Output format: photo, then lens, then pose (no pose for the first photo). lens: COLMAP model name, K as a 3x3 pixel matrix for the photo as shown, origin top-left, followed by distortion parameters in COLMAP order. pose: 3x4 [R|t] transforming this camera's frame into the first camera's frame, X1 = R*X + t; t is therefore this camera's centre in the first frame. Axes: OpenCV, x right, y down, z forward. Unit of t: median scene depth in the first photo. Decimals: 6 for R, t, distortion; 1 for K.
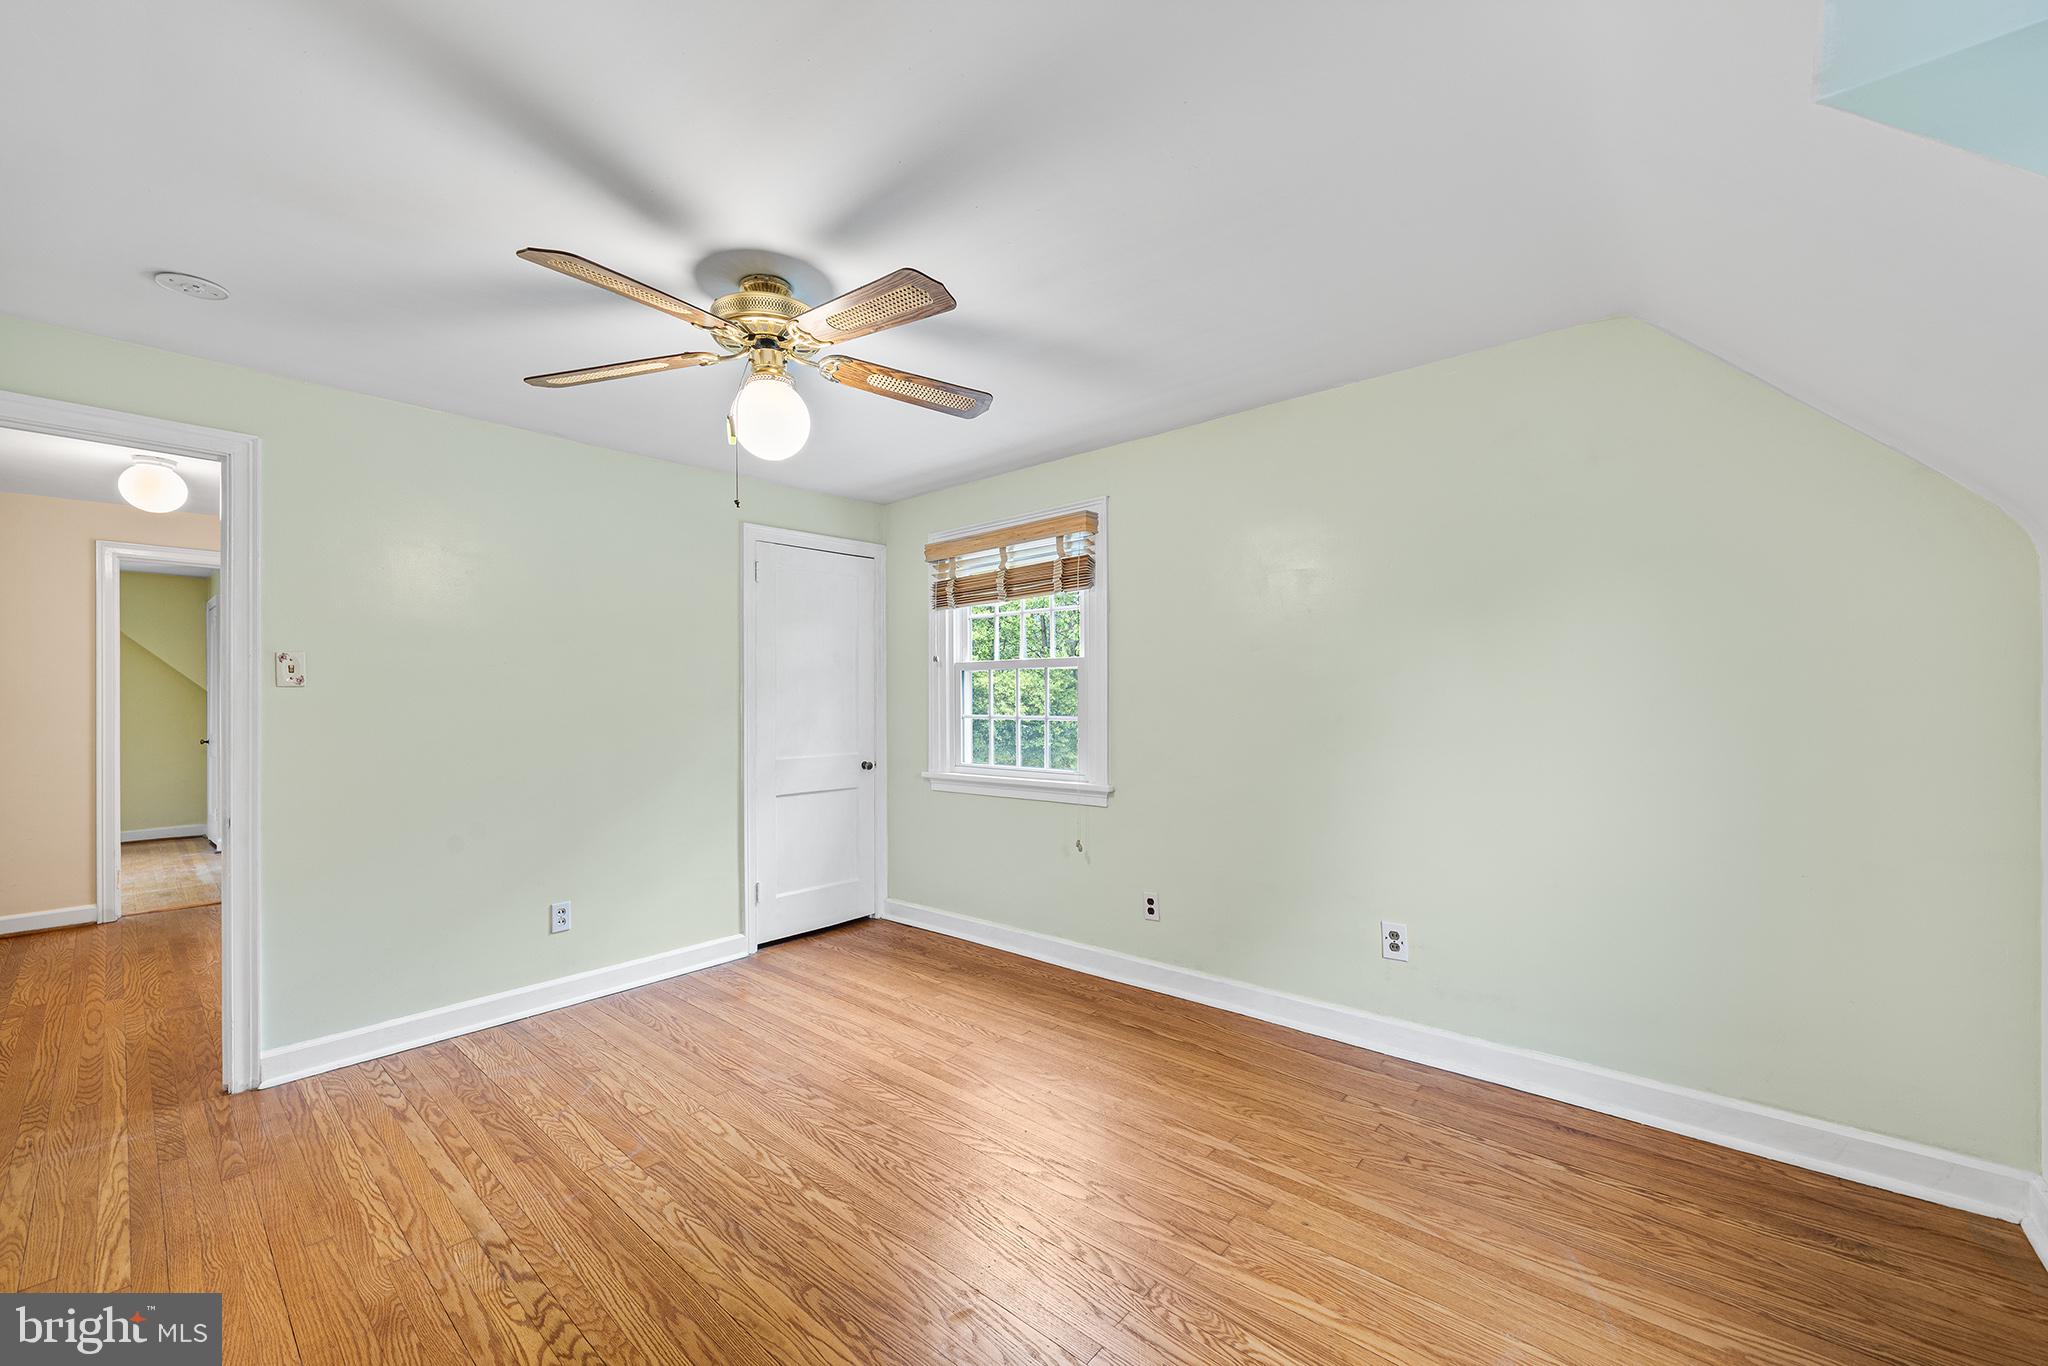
lens RADIAL K [[796.1, 0, 1018.9], [0, 796.1, 696.8], [0, 0, 1]] dist [-0.001253, 0.000198]
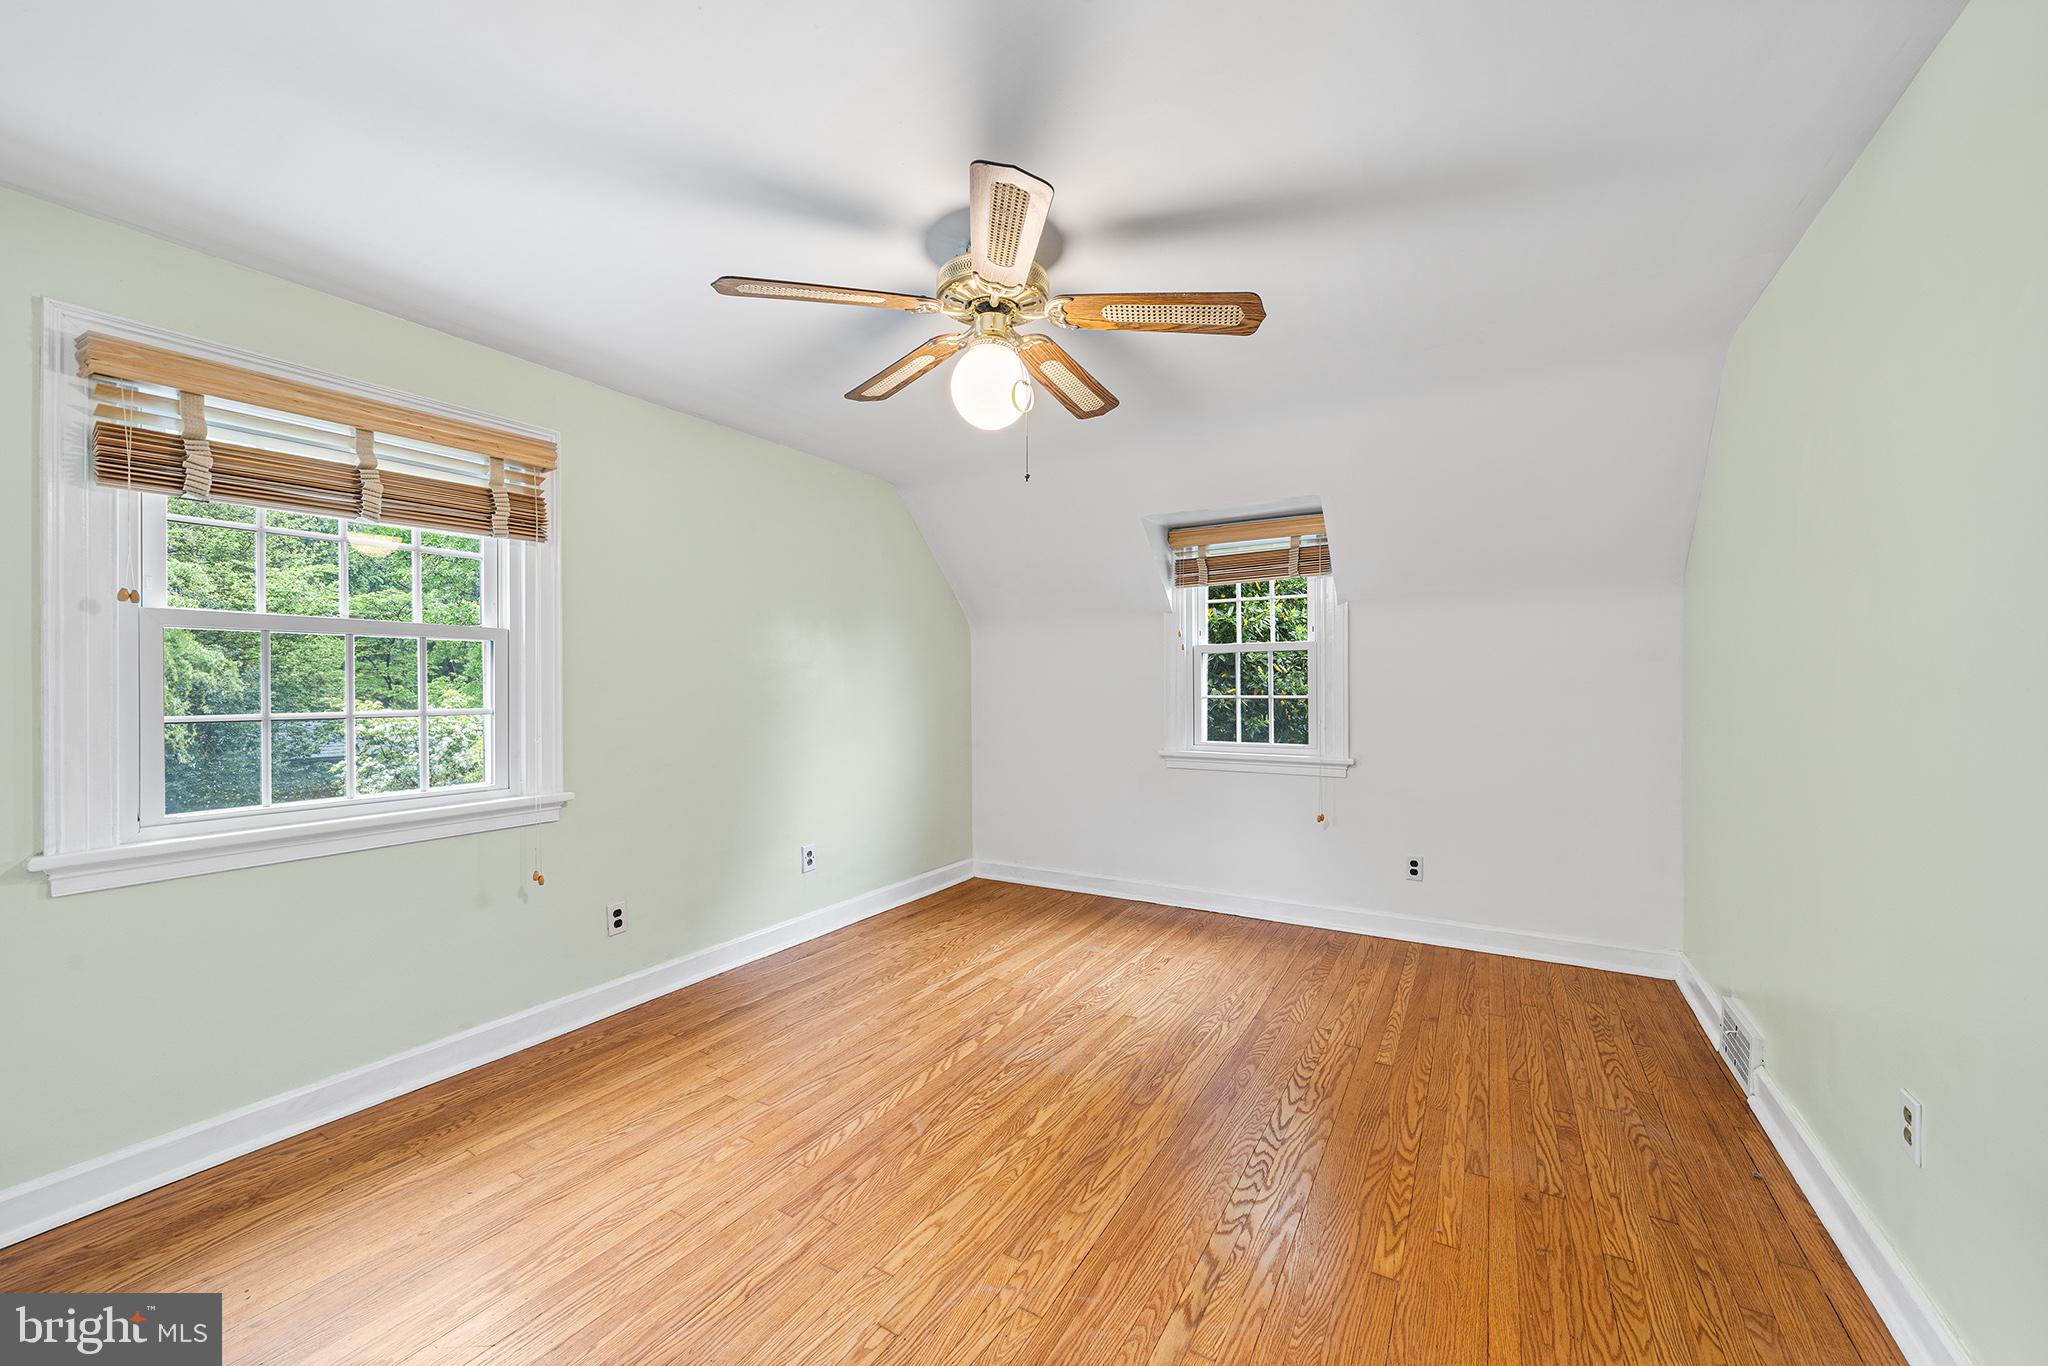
lens RADIAL K [[796.1, 0, 1019.8], [0, 796.1, 681.6], [0, 0, 1]] dist [-0.001253, 0.000198]
pose [[-0.179710, 0.011960, 0.983647, -1.005360], [0.005590, 0.999922, -0.011136, 0.013998], [-0.983704, 0.003498, -0.179763, 0.908260]]
